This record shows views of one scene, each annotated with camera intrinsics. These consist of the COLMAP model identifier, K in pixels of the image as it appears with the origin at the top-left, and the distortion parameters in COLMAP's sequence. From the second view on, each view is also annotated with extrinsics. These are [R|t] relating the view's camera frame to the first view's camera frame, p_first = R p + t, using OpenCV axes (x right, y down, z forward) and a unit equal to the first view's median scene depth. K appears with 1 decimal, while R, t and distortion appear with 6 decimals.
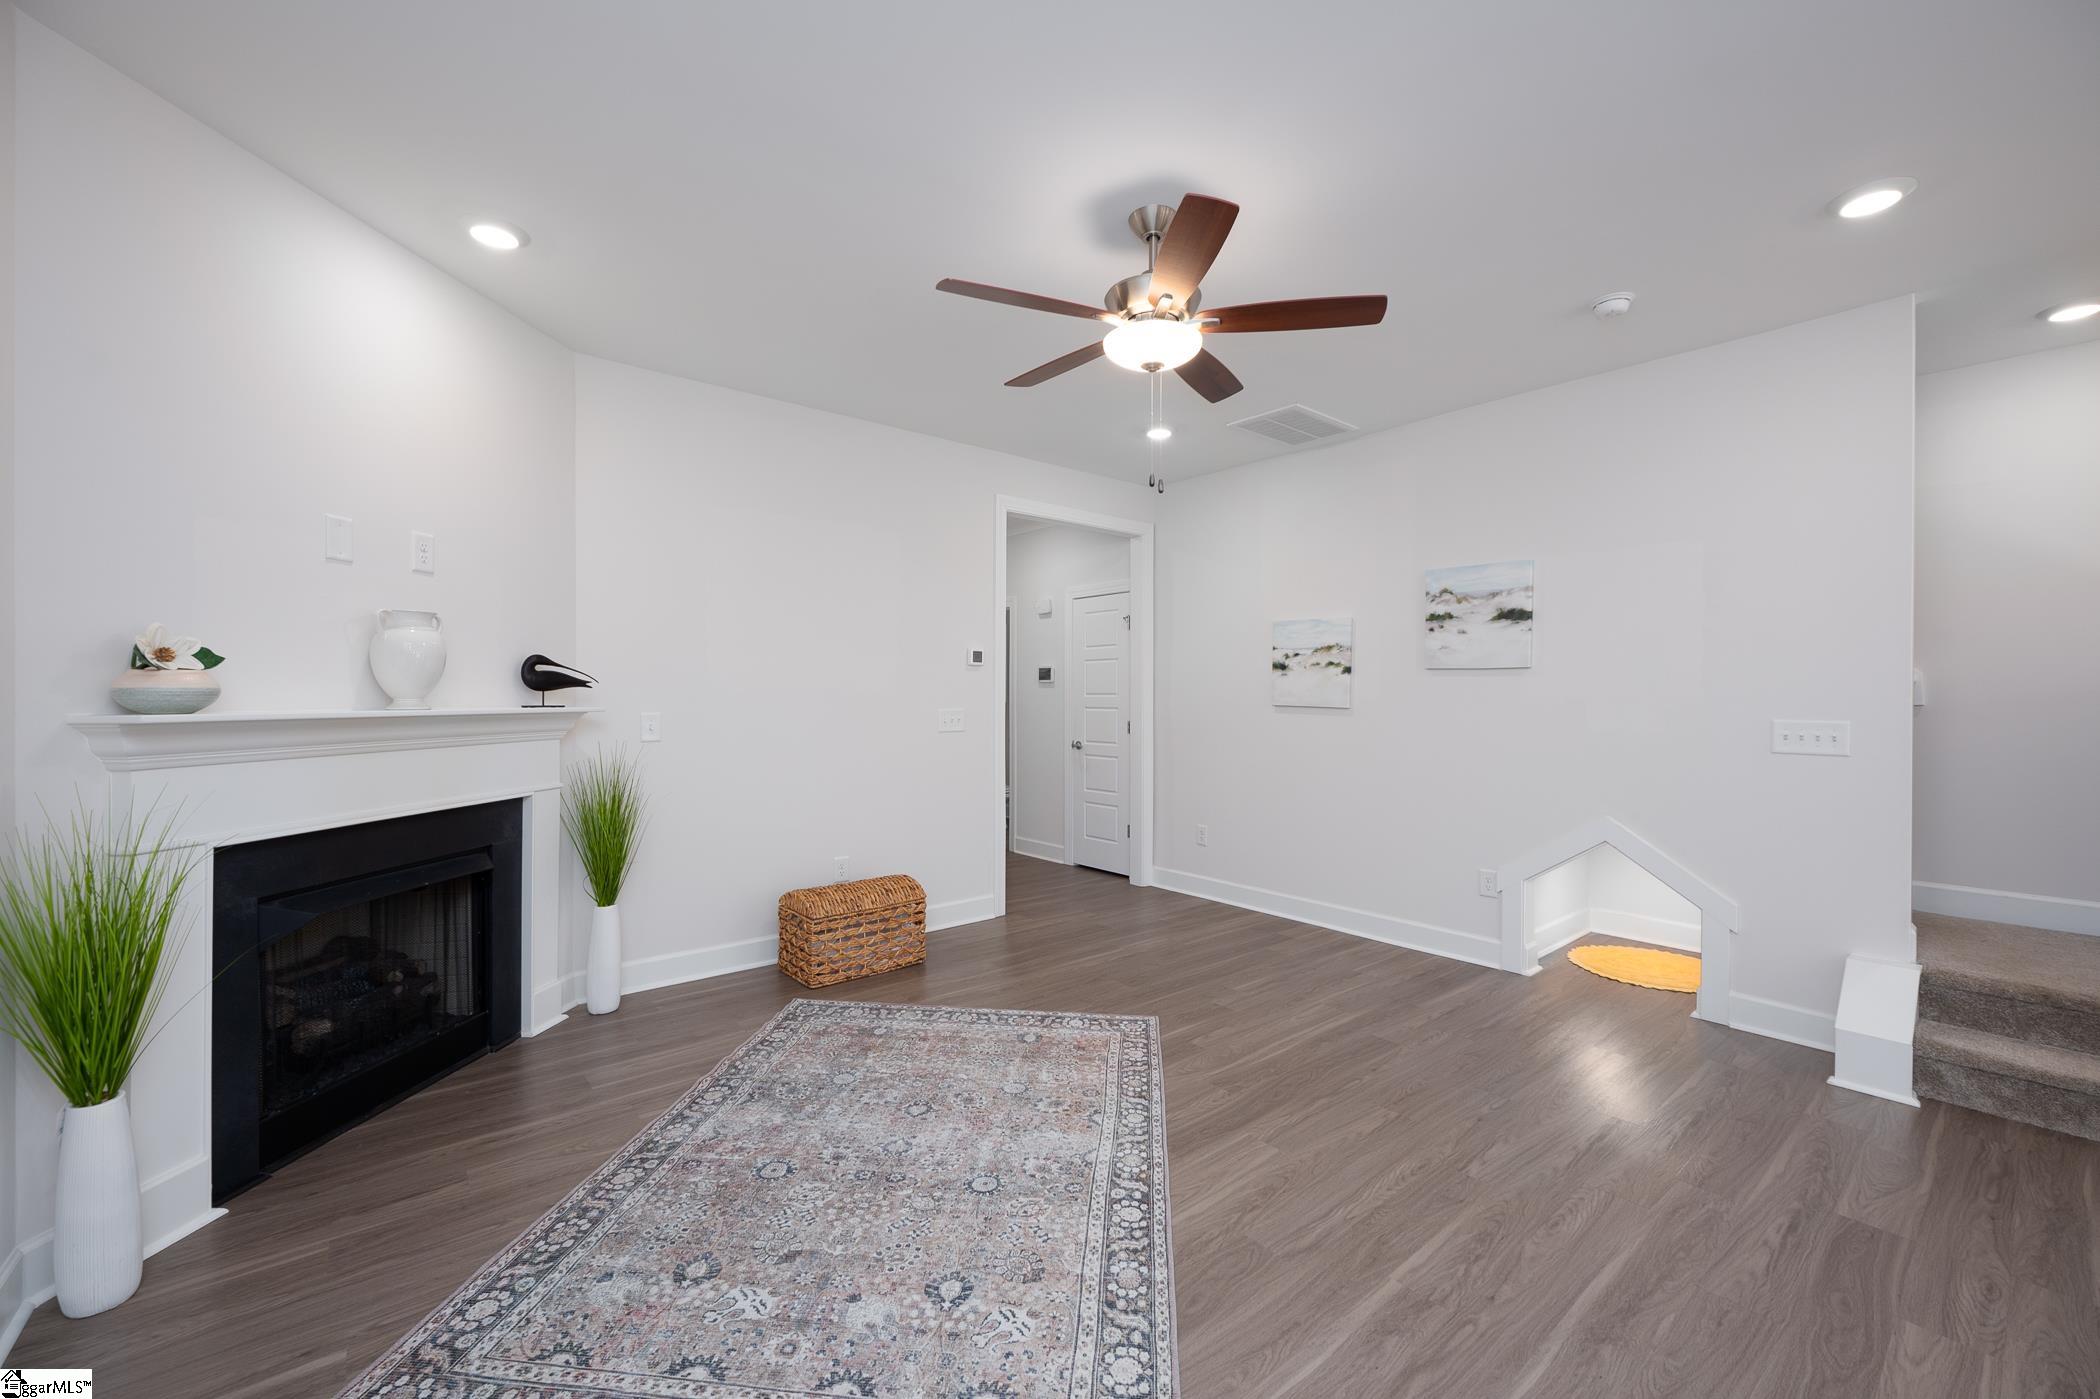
lens RADIAL K [[829.6, 0, 1050.6], [0, 829.6, 696.2], [0, 0, 1]] dist [-0.004765, -0.000032]
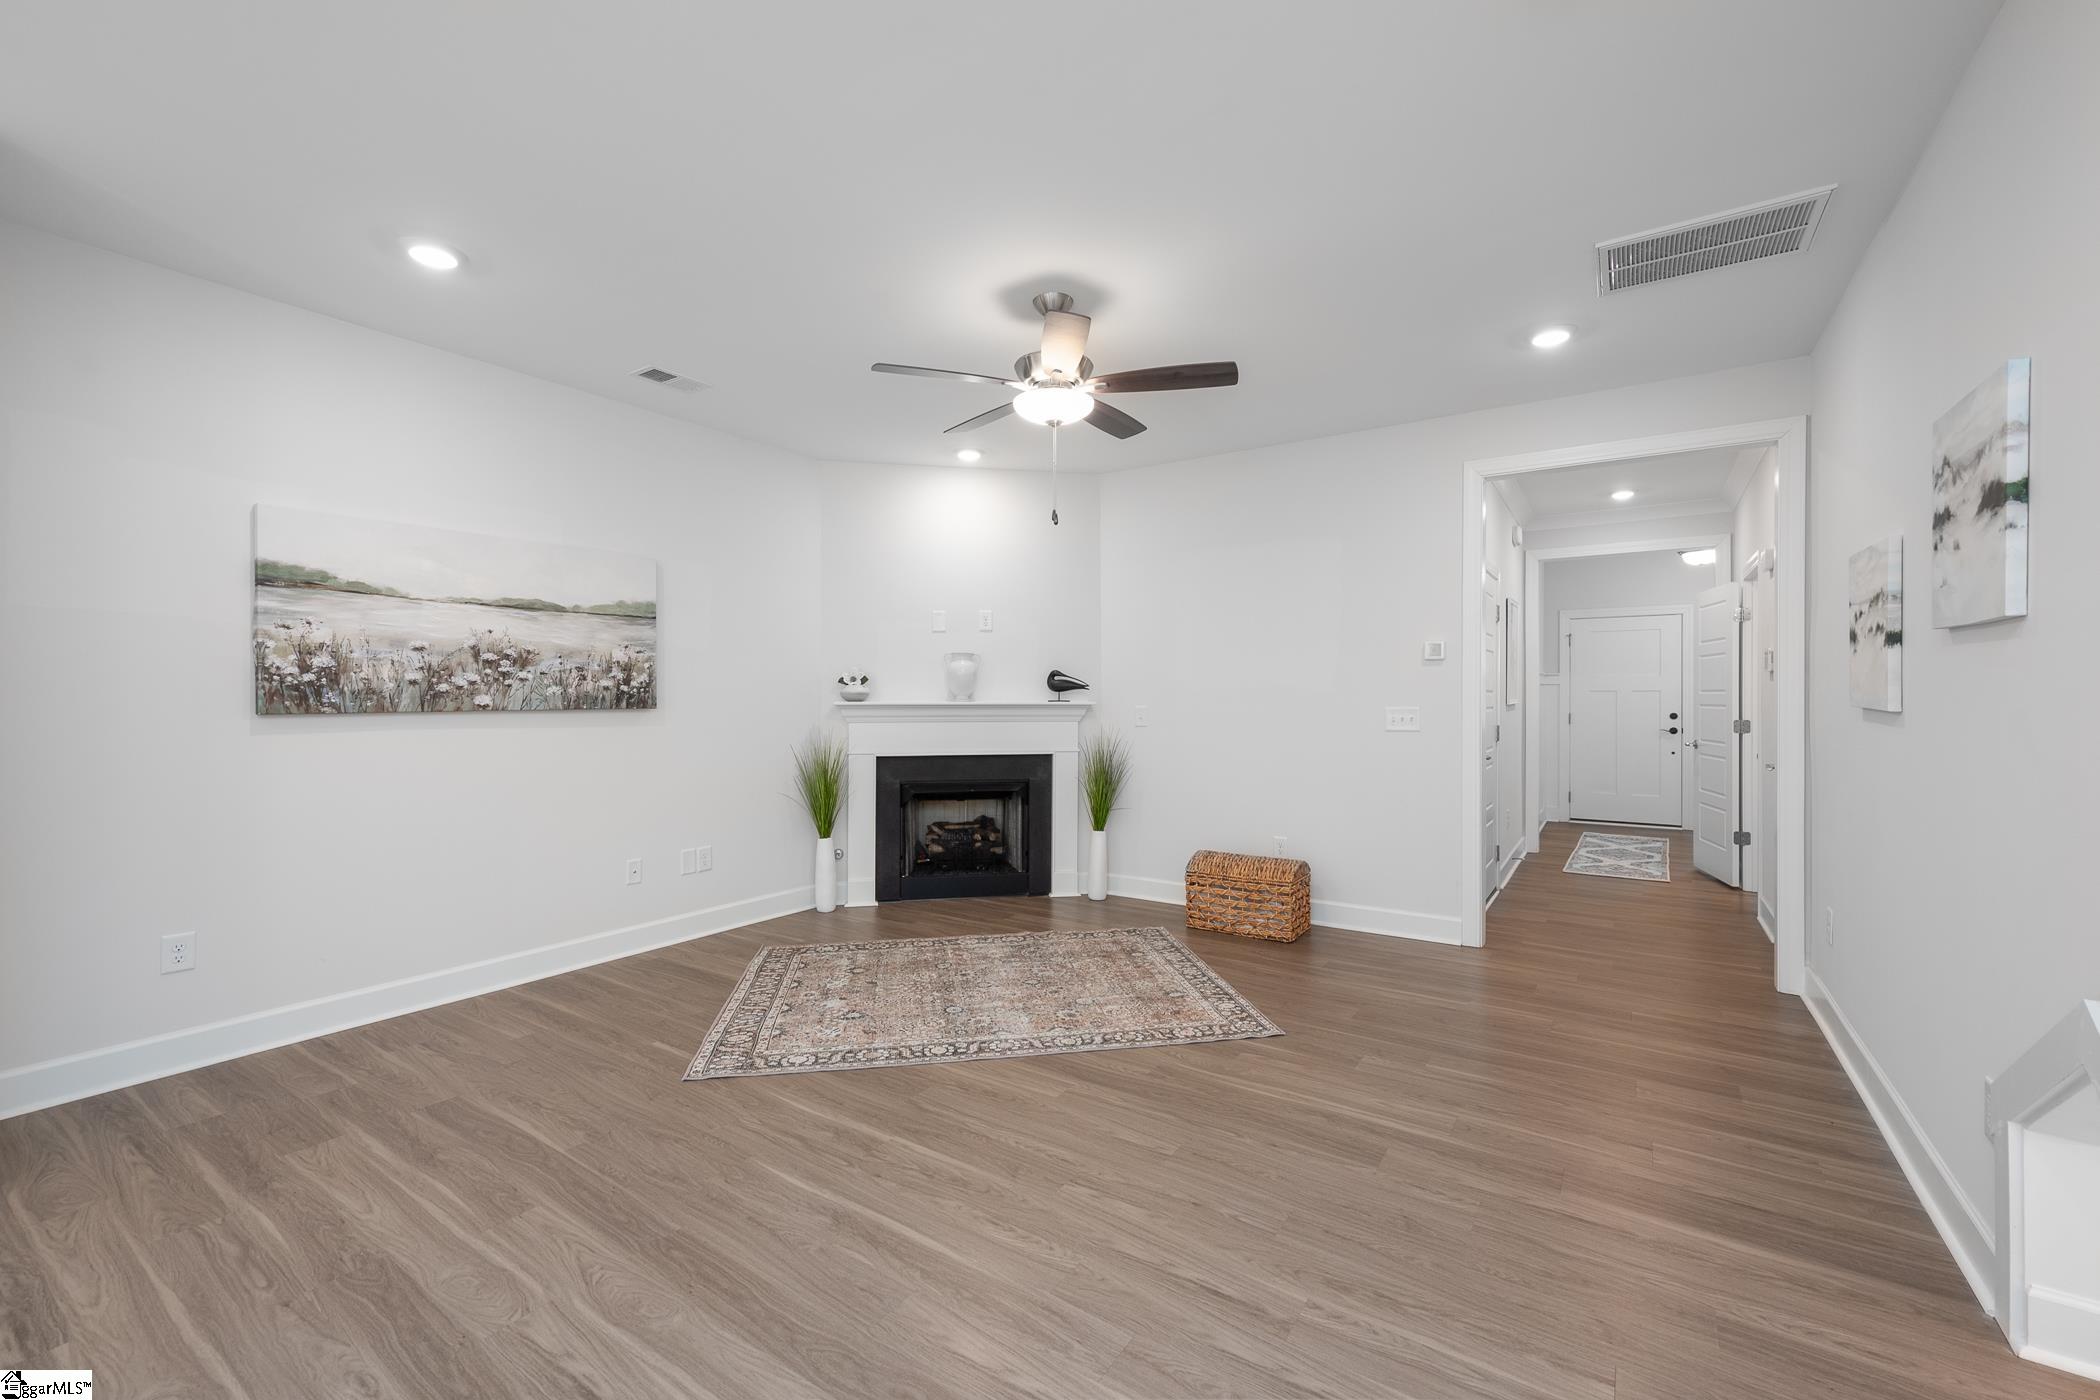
lens RADIAL K [[860.5, 0, 1056.7], [0, 860.5, 690.4], [0, 0, 1]] dist [0.001248, 0.000048]
pose [[0.288366, -0.009935, -0.957469, 1.229606], [0.001769, 0.999950, -0.009843, 0.009430], [0.957519, 0.001145, 0.288369, 0.585872]]
